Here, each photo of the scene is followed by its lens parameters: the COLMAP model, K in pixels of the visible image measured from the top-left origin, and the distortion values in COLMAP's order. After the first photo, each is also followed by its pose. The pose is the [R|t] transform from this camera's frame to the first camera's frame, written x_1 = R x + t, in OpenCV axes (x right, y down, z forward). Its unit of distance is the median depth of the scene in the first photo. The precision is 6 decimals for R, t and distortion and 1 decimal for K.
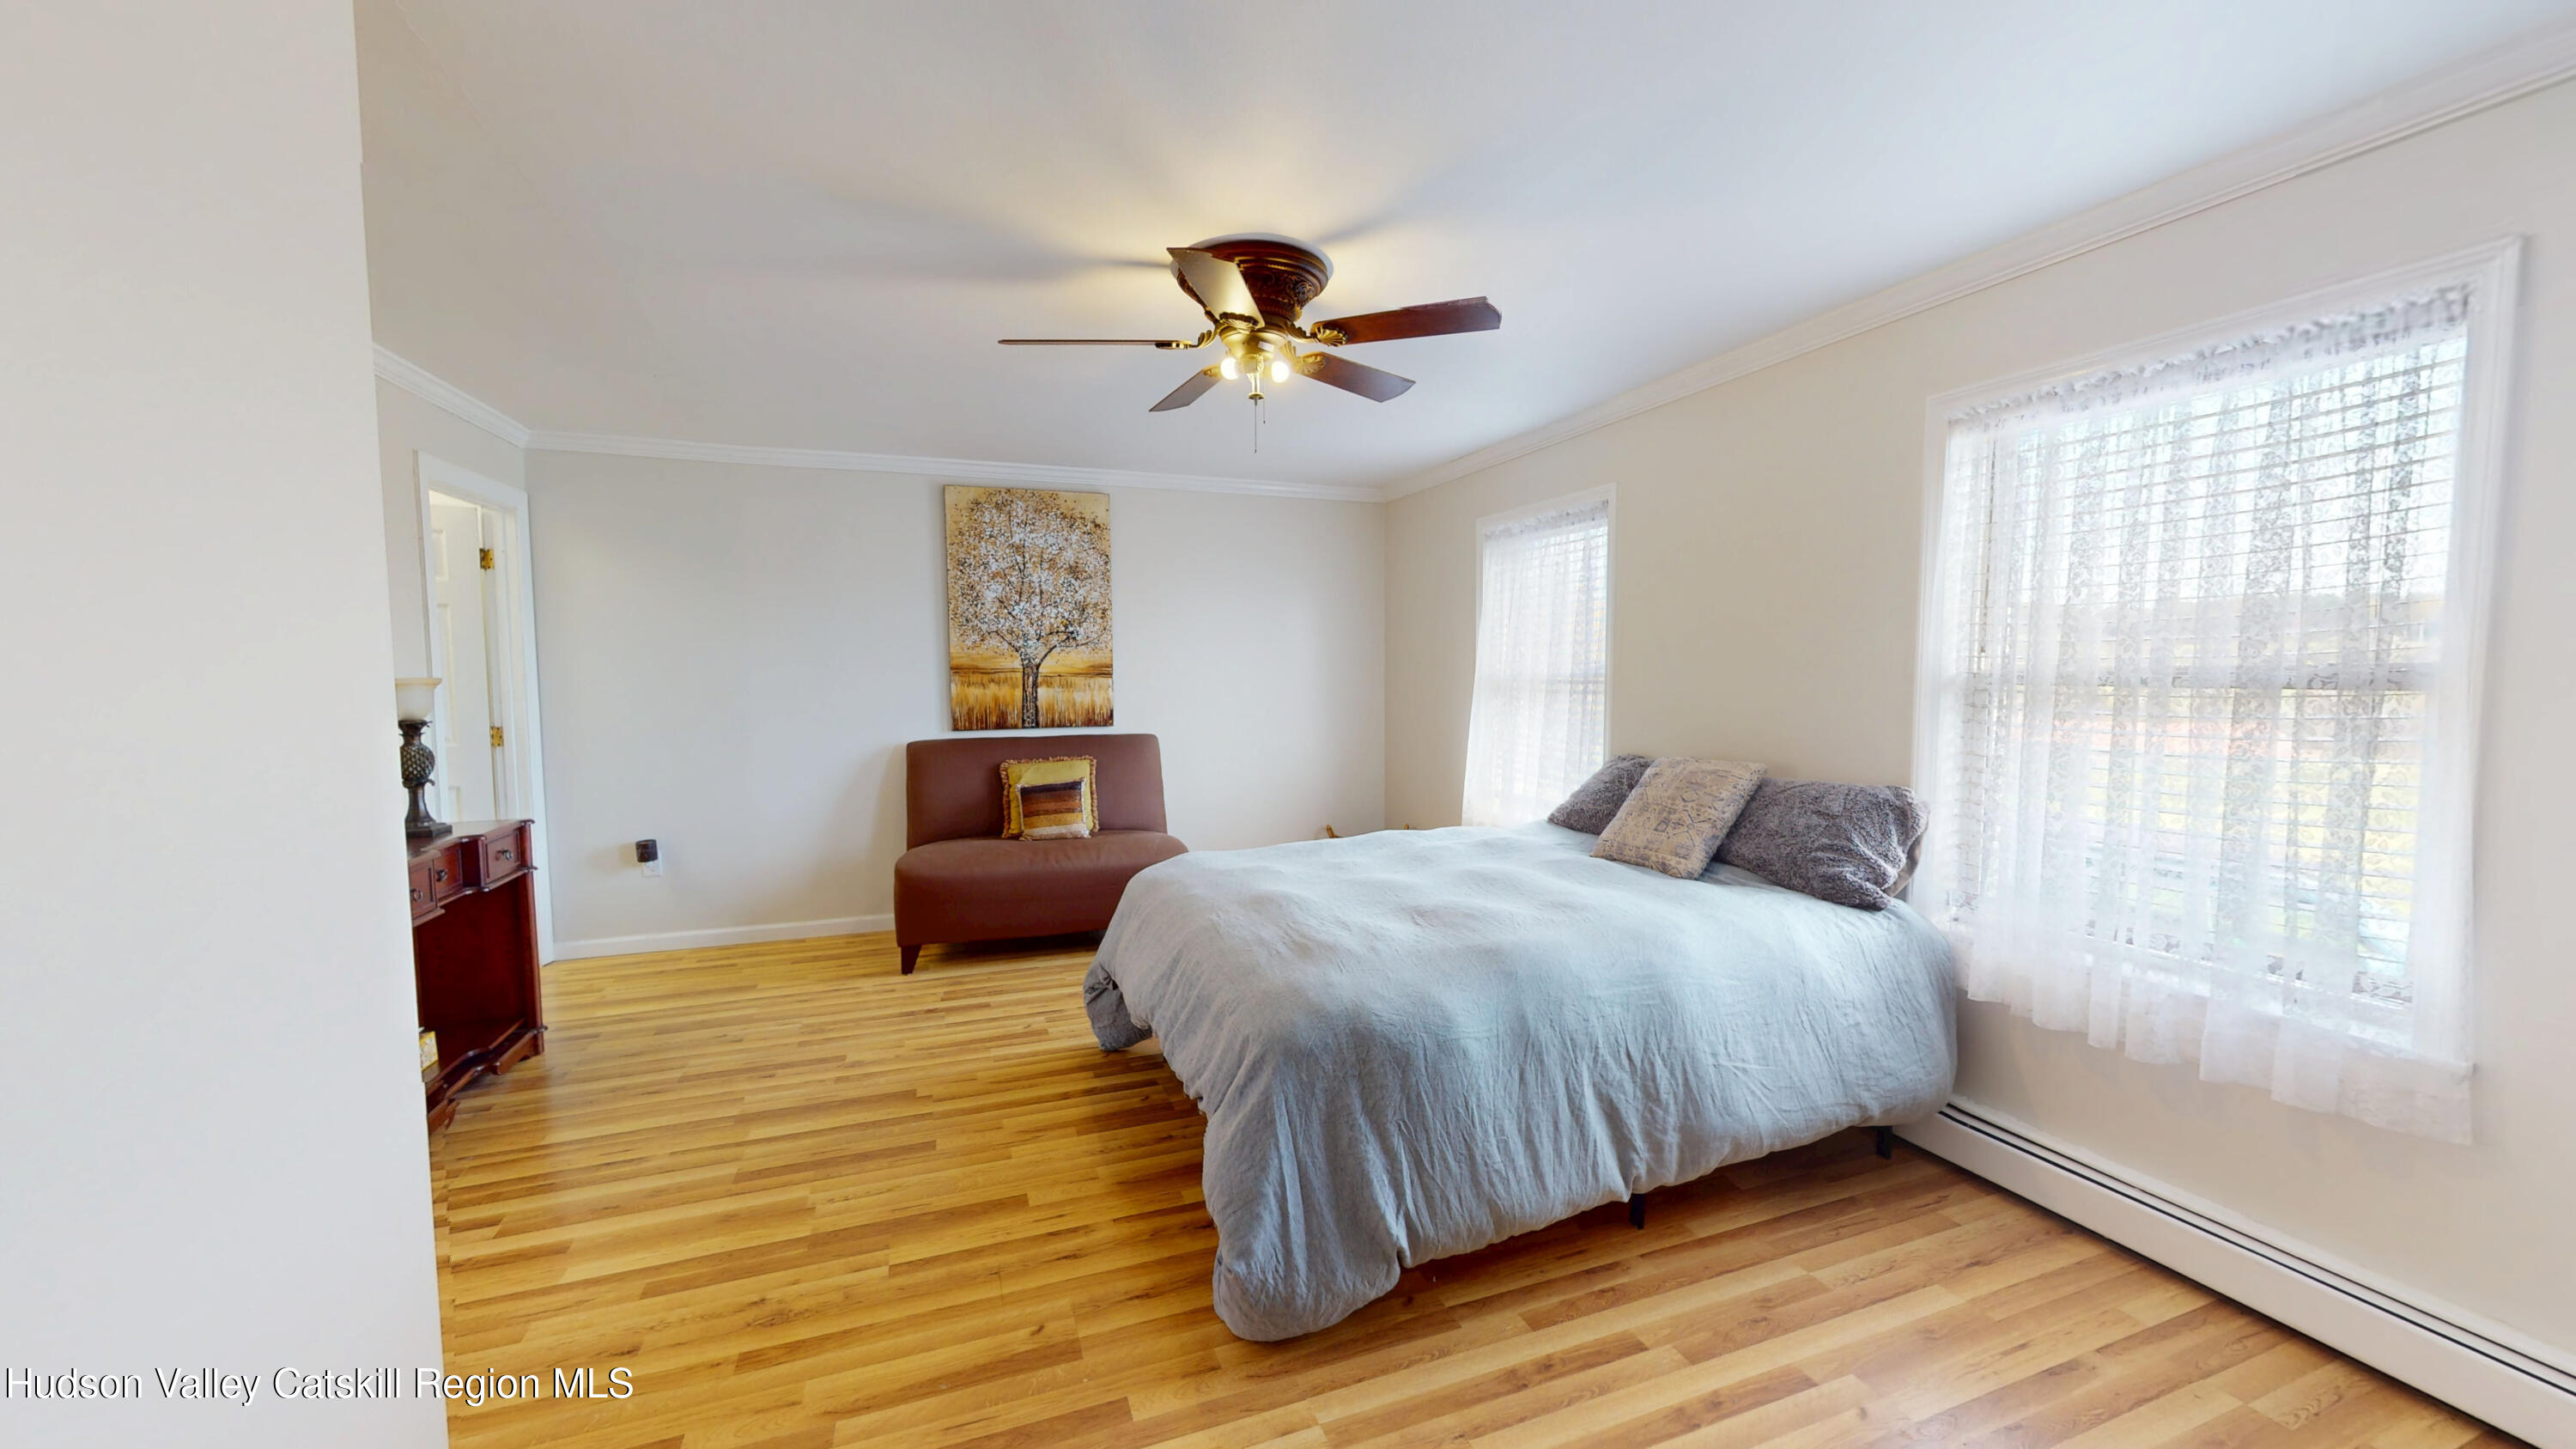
lens RADIAL K [[945.1, 0, 1287.4], [0, 945.1, 725.7], [0, 0, 1]] dist [-0.000348, -0.000089]
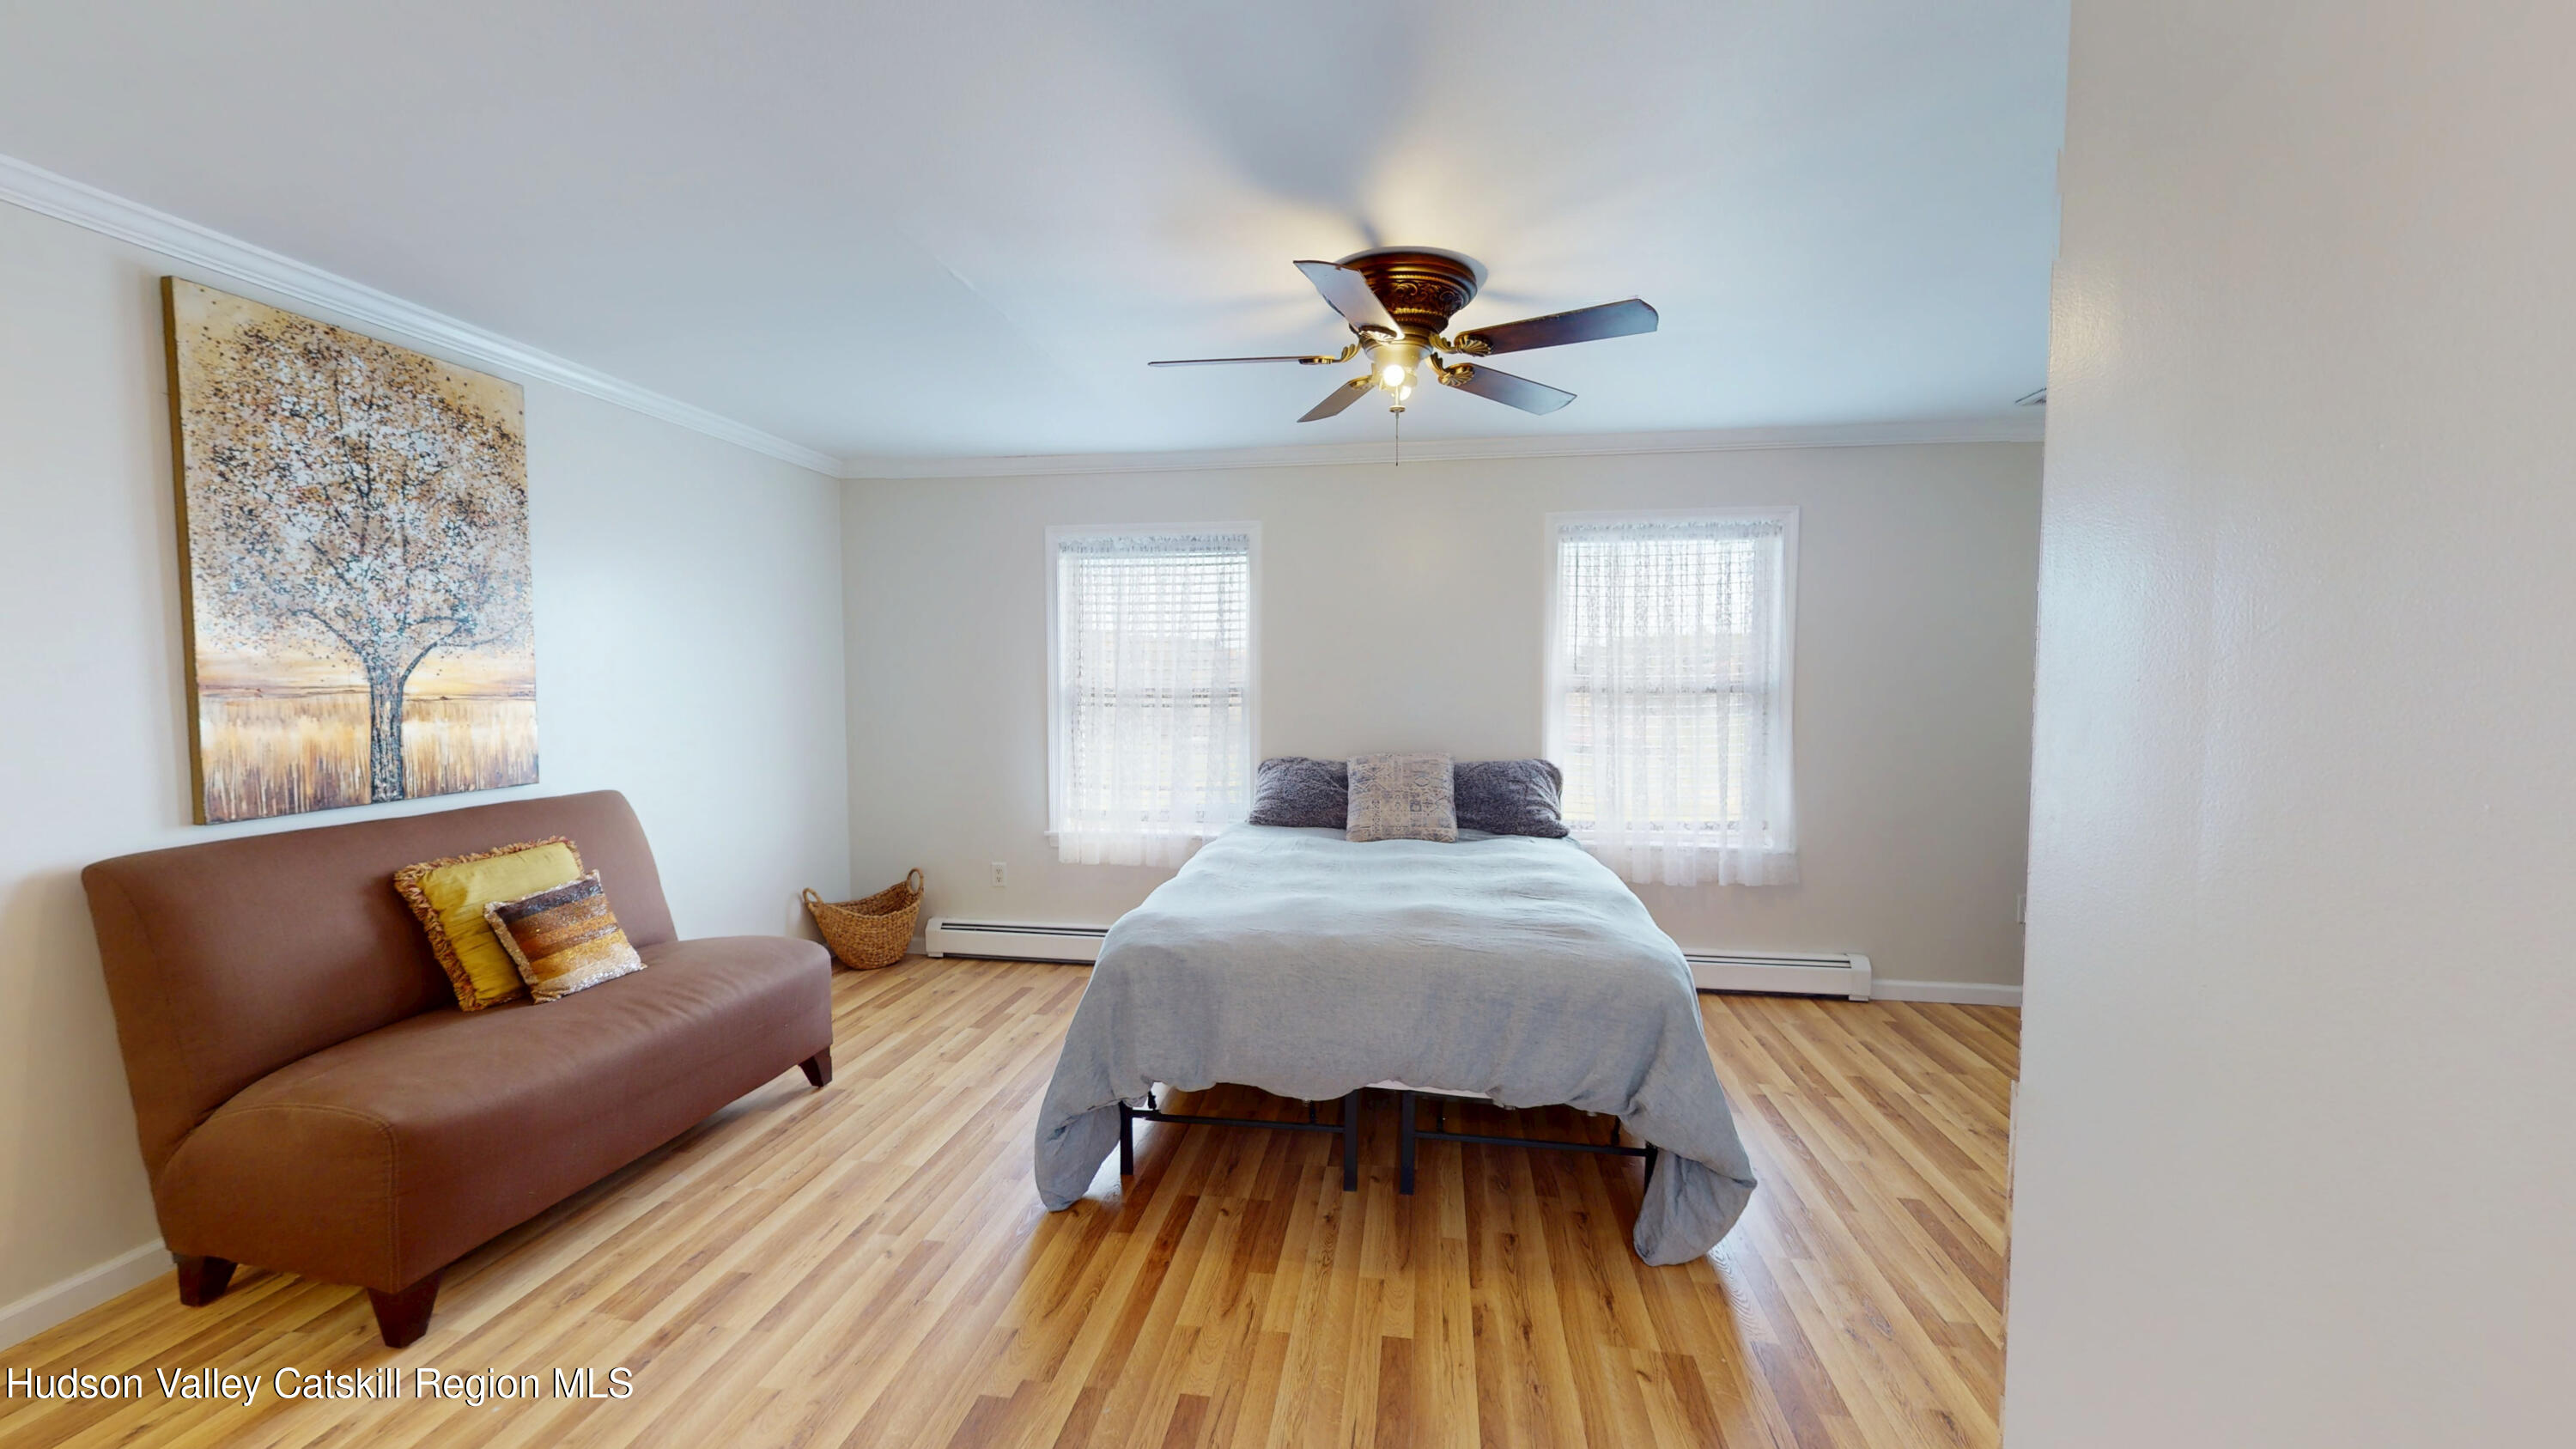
lens RADIAL K [[945.1, 0, 1287.4], [0, 945.1, 725.7], [0, 0, 1]] dist [-0.000348, -0.000089]
pose [[0.487265, -0.042295, 0.872229, -0.492541], [0.053707, 0.998387, 0.018410, -0.022119], [-0.871601, 0.037875, 0.488750, 0.323930]]
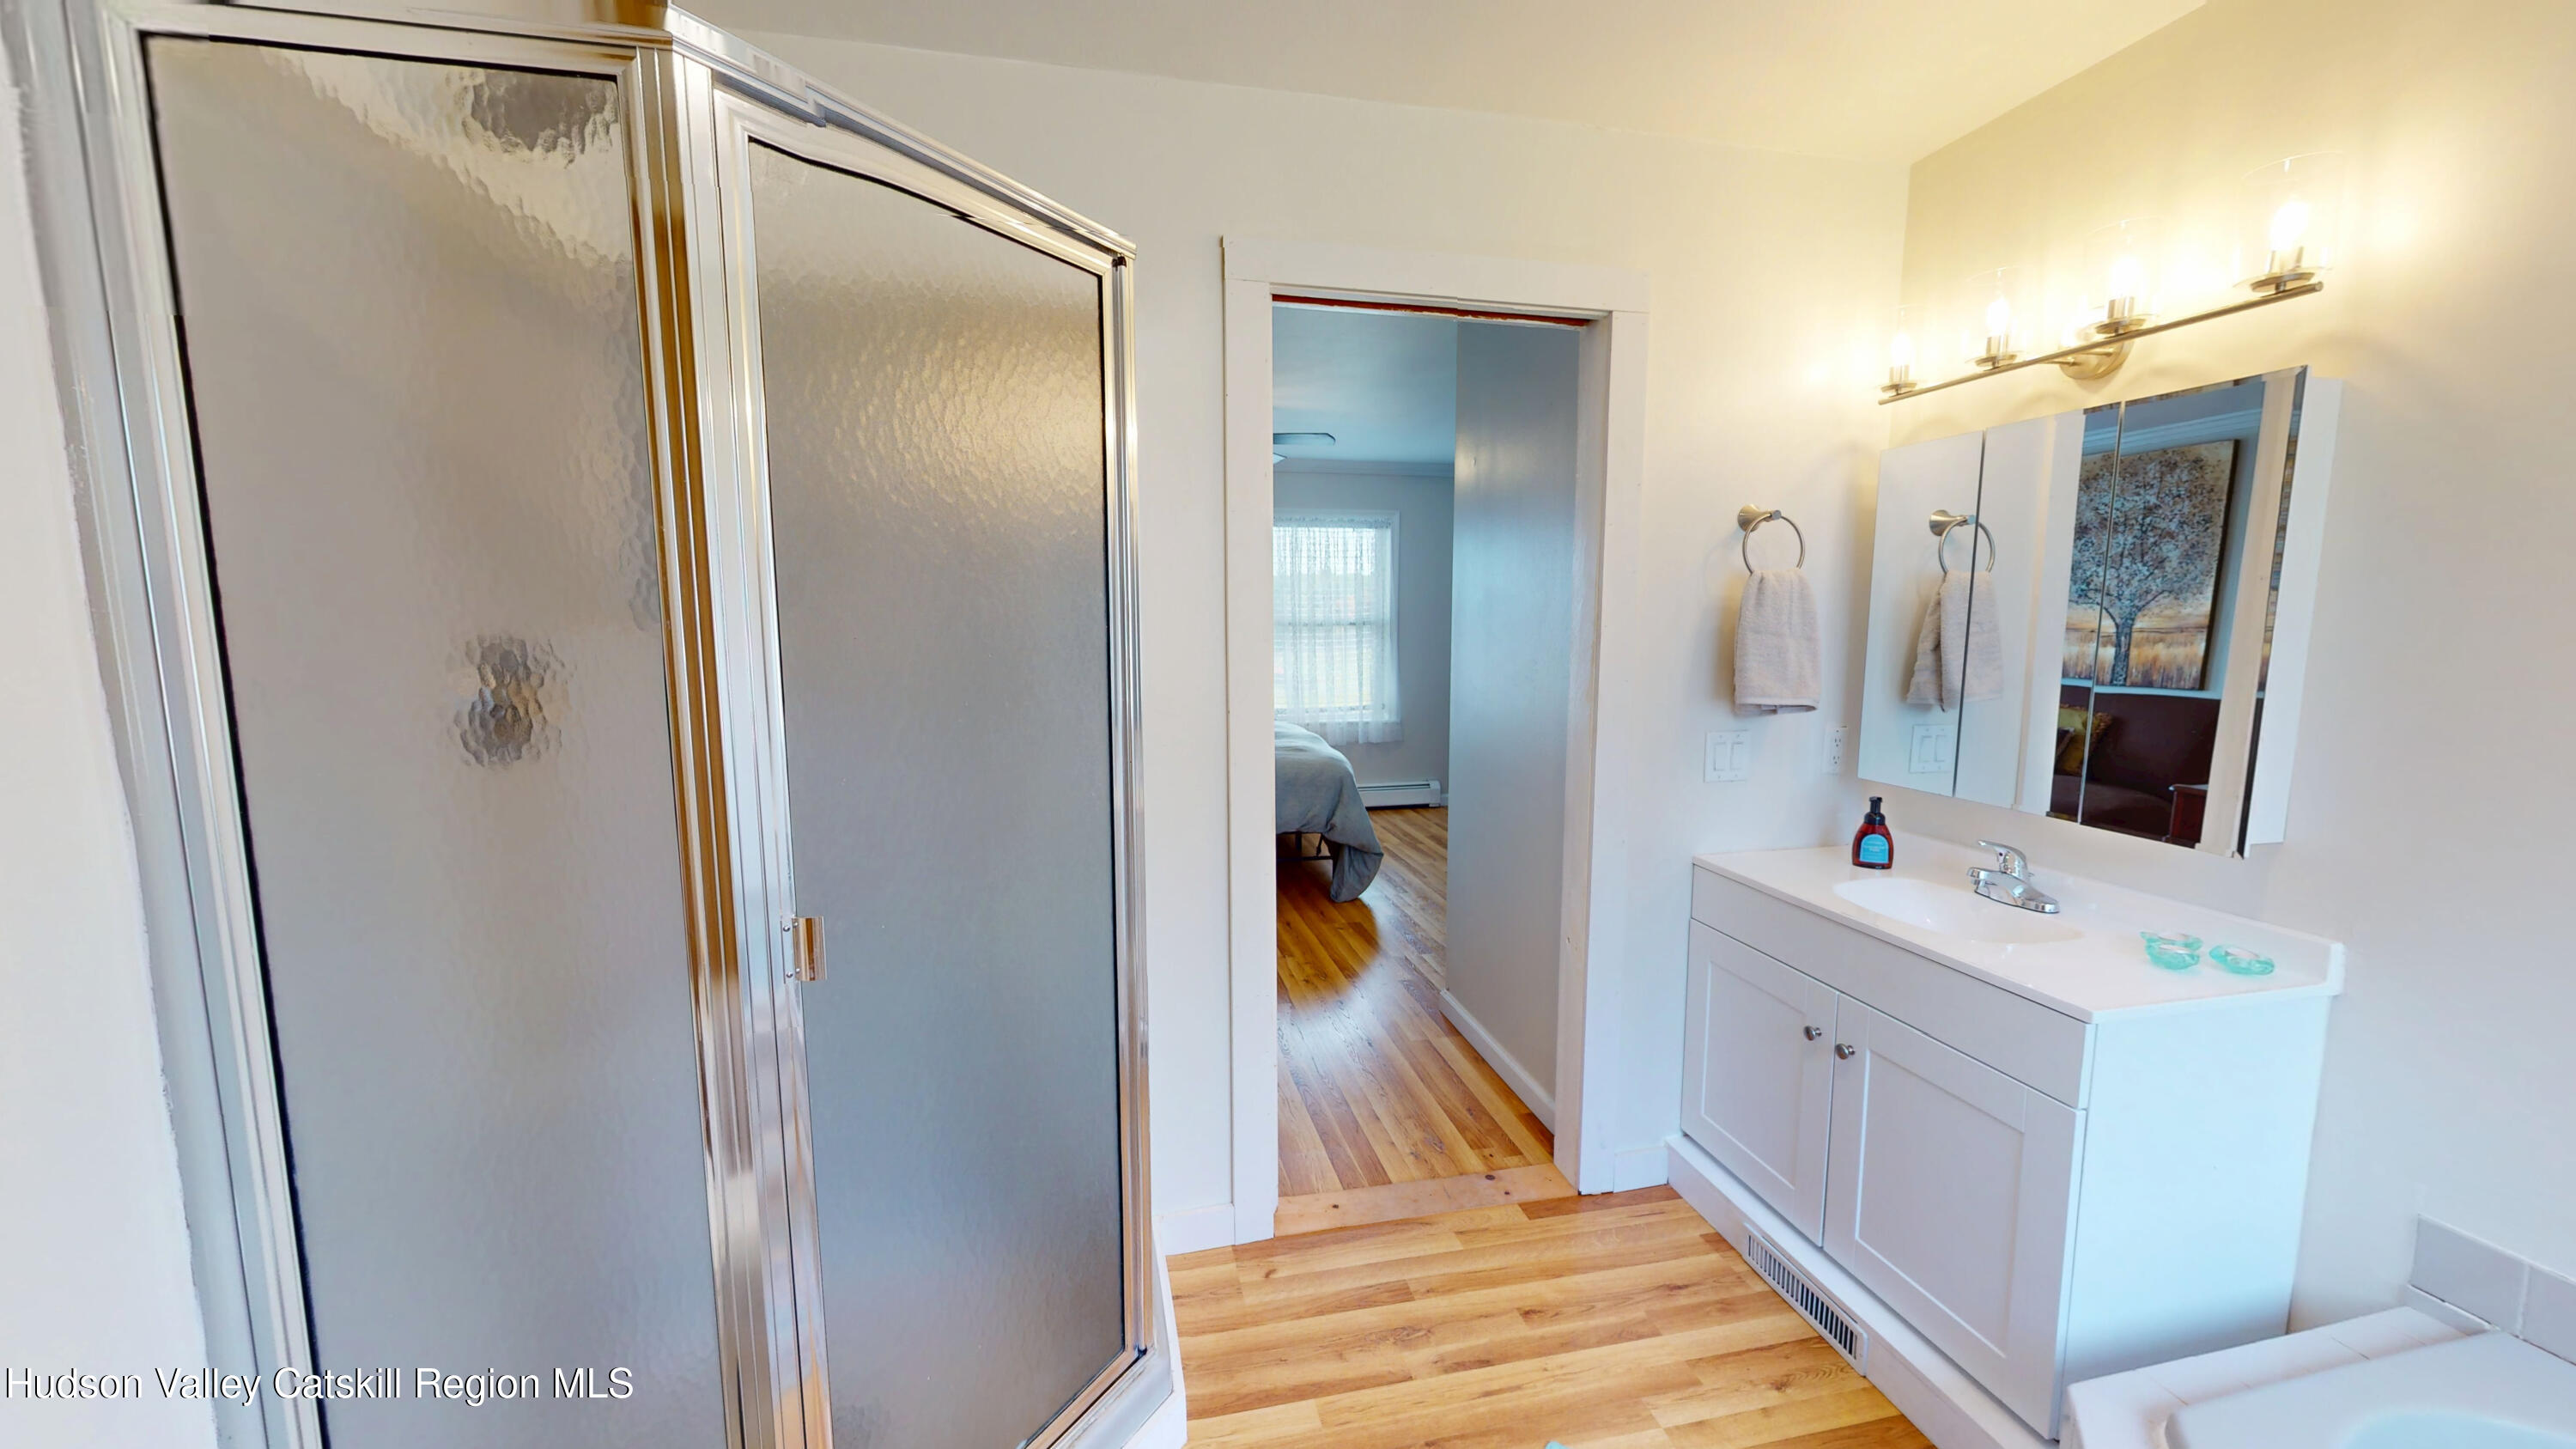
lens RADIAL K [[945.1, 0, 1287.4], [0, 945.1, 725.7], [0, 0, 1]] dist [-0.000348, -0.000089]
pose [[0.136607, -0.116192, 0.983788, -0.928218], [0.063011, 0.992106, 0.108425, -0.025571], [-0.988619, 0.047178, 0.142850, 0.310948]]
